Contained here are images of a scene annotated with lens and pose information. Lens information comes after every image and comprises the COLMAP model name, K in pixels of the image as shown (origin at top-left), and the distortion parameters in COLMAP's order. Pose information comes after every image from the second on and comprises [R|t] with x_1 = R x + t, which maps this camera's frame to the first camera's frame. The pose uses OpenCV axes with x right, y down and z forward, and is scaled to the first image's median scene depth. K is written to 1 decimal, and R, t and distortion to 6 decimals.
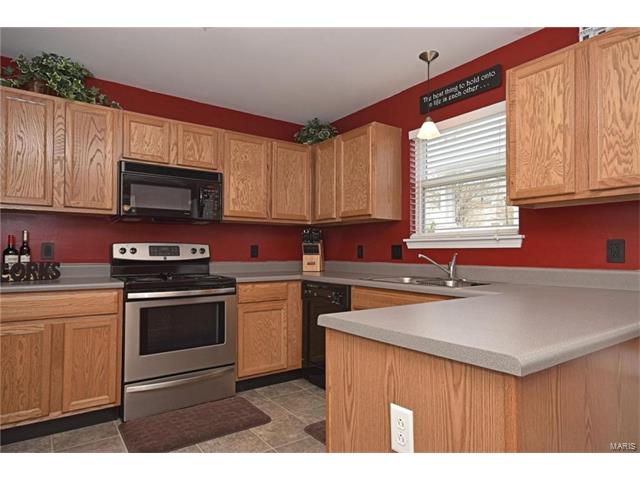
lens RADIAL K [[392.8, 0, 322.2], [0, 392.8, 243.4], [0, 0, 1]] dist [0.024838, -0.002264]
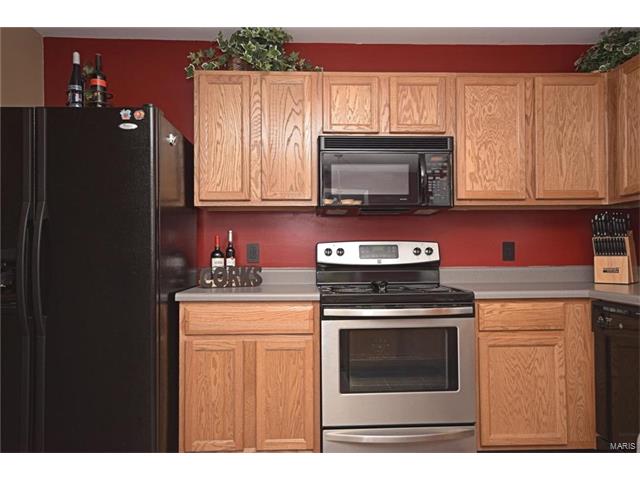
lens RADIAL K [[493.4, 0, 307.8], [0, 493.4, 244.7], [0, 0, 1]] dist [0.004144, 0.026221]
pose [[0.837451, -0.017978, -0.546217, -0.001926], [0.020830, 0.999783, -0.000970, 0.004466], [0.546115, -0.010565, 0.837643, 0.173461]]
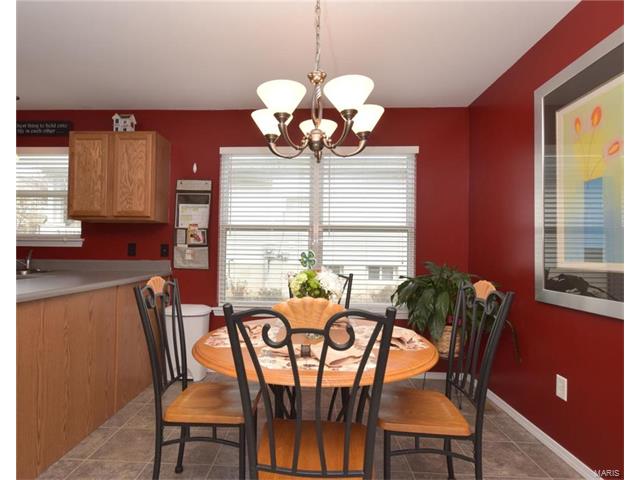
lens RADIAL K [[345.9, 0, 305.1], [0, 345.9, 245.9], [0, 0, 1]] dist [0.000469, 0.000120]
pose [[0.616778, 0.018763, 0.786914, -0.013331], [-0.027375, 0.999622, -0.002378, -0.012213], [-0.786661, -0.020074, 0.617058, -0.443956]]
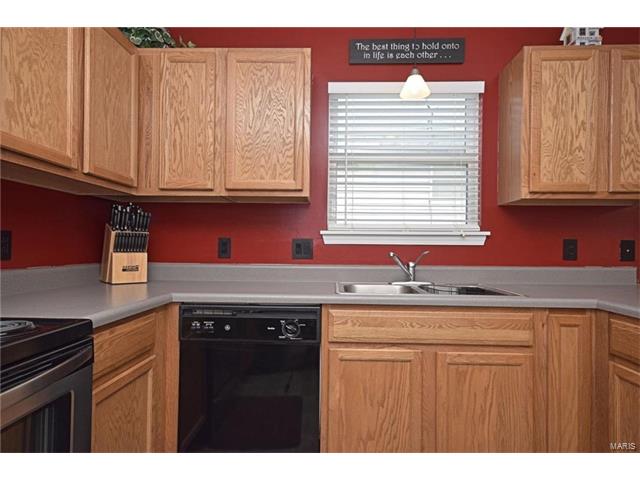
lens RADIAL K [[392.8, 0, 317.2], [0, 392.8, 244.9], [0, 0, 1]] dist [0.024838, -0.002264]
pose [[0.607677, 0.011943, 0.794094, -0.422710], [-0.025327, 0.999670, 0.004346, 0.013630], [-0.793780, -0.022753, 0.607779, 0.665310]]
